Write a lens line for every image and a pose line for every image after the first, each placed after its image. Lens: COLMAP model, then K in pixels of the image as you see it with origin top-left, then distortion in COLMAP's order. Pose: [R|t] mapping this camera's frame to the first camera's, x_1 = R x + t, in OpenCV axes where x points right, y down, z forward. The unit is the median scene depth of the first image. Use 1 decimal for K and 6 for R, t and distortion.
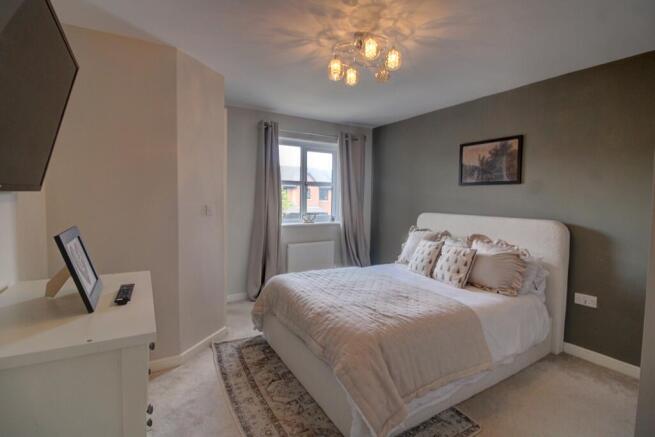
lens RADIAL K [[308.3, 0, 328.8], [0, 308.3, 216.7], [0, 0, 1]] dist [-0.013417, -0.002197]
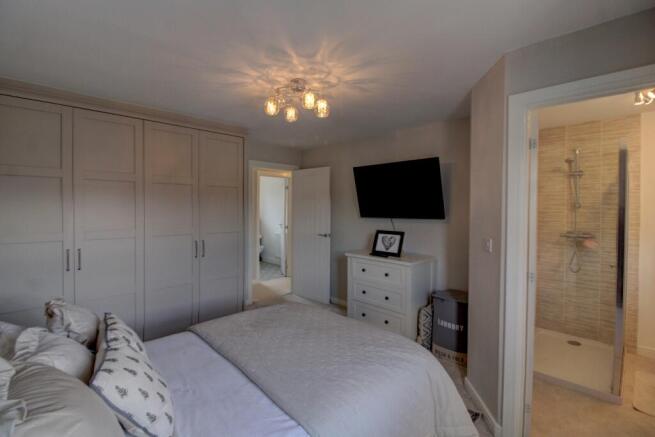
lens RADIAL K [[308.3, 0, 327.3], [0, 308.3, 218.4], [0, 0, 1]] dist [-0.013417, -0.002197]
pose [[-0.978331, -0.024623, -0.205578, 0.225779], [-0.039294, 0.996939, 0.067587, -0.167354], [0.203285, 0.074200, -0.976304, 2.171908]]
